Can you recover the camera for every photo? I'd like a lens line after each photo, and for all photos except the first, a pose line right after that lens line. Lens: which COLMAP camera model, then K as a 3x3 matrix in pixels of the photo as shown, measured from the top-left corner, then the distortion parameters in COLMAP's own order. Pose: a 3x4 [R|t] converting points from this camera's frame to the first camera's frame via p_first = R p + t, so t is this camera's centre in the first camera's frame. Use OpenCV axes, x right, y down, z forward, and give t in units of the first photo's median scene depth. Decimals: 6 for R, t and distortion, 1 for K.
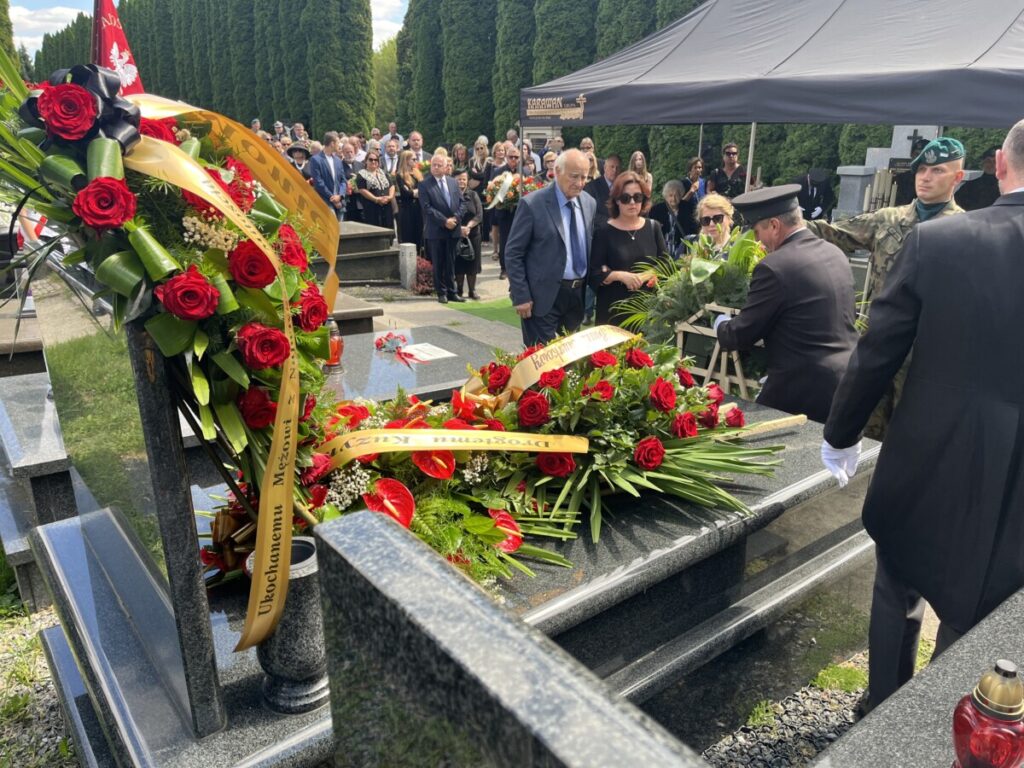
lens RADIAL K [[774.4, 0, 505.3], [0, 774.4, 362.5], [0, 0, 1]] dist [0.084260, -0.096345]
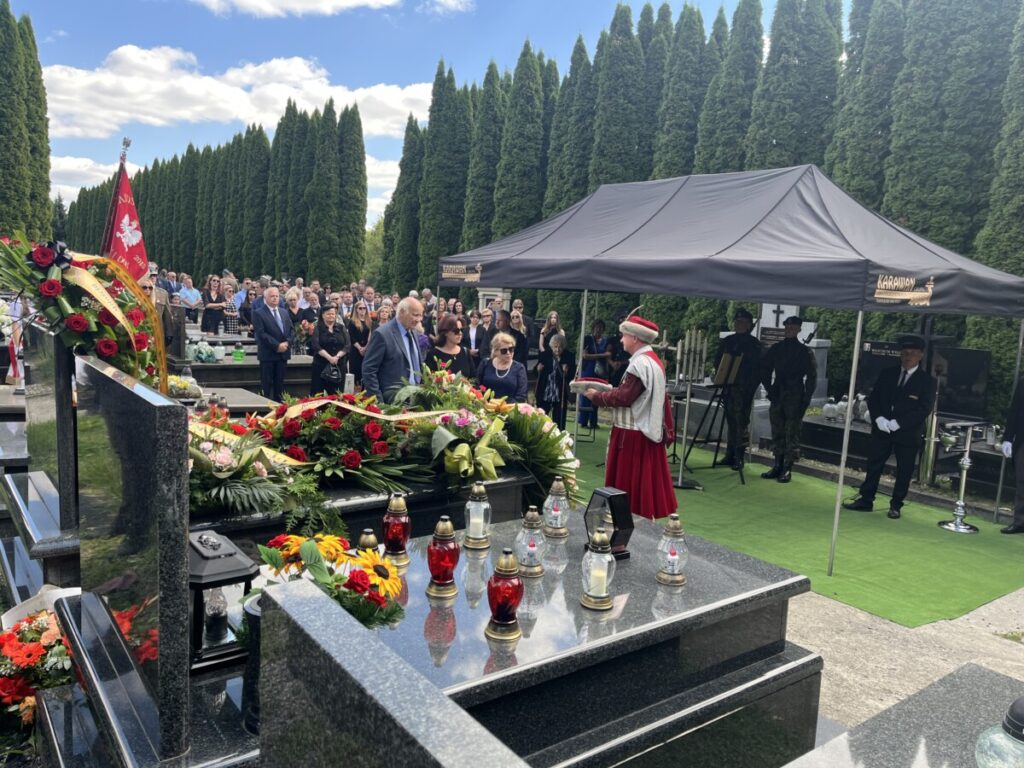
lens RADIAL K [[774.4, 0, 505.3], [0, 774.4, 362.5], [0, 0, 1]] dist [0.084260, -0.096345]
pose [[0.998867, 0.047510, -0.002612, 0.082331], [-0.047079, 0.978878, -0.198953, 0.039268], [-0.006895, 0.198851, 0.980006, -0.124620]]
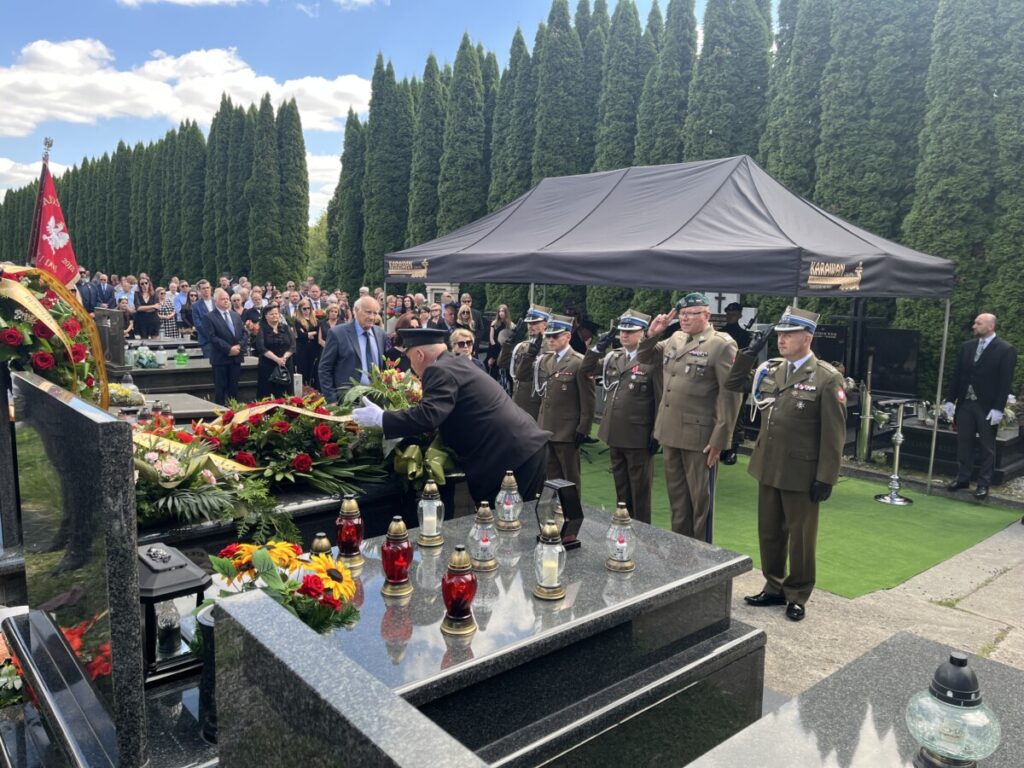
lens RADIAL K [[774.4, 0, 505.3], [0, 774.4, 362.5], [0, 0, 1]] dist [0.084260, -0.096345]
pose [[0.998085, 0.012171, 0.060645, 0.083346], [-0.000391, 0.981671, -0.190585, 0.038278], [-0.061853, 0.190197, 0.979796, -0.128151]]
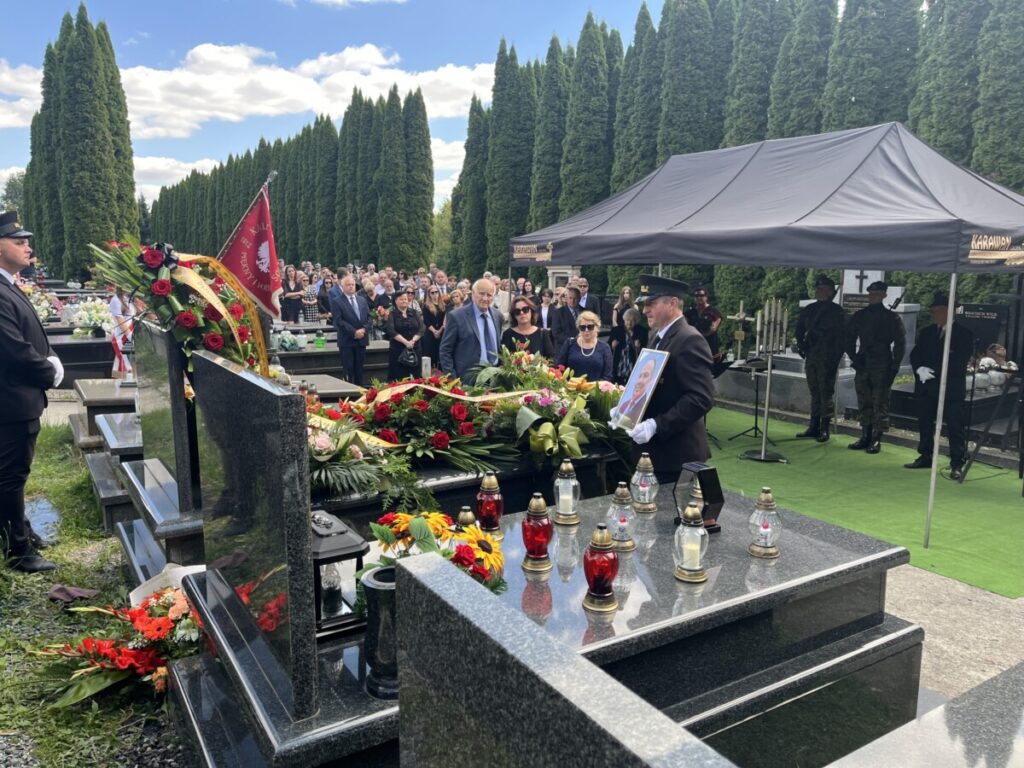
lens RADIAL K [[774.4, 0, 505.3], [0, 774.4, 362.5], [0, 0, 1]] dist [0.084260, -0.096345]
pose [[0.995708, 0.013730, -0.091525, 0.078336], [-0.029040, 0.985339, -0.168119, 0.039569], [0.087874, 0.170056, 0.981509, -0.129304]]
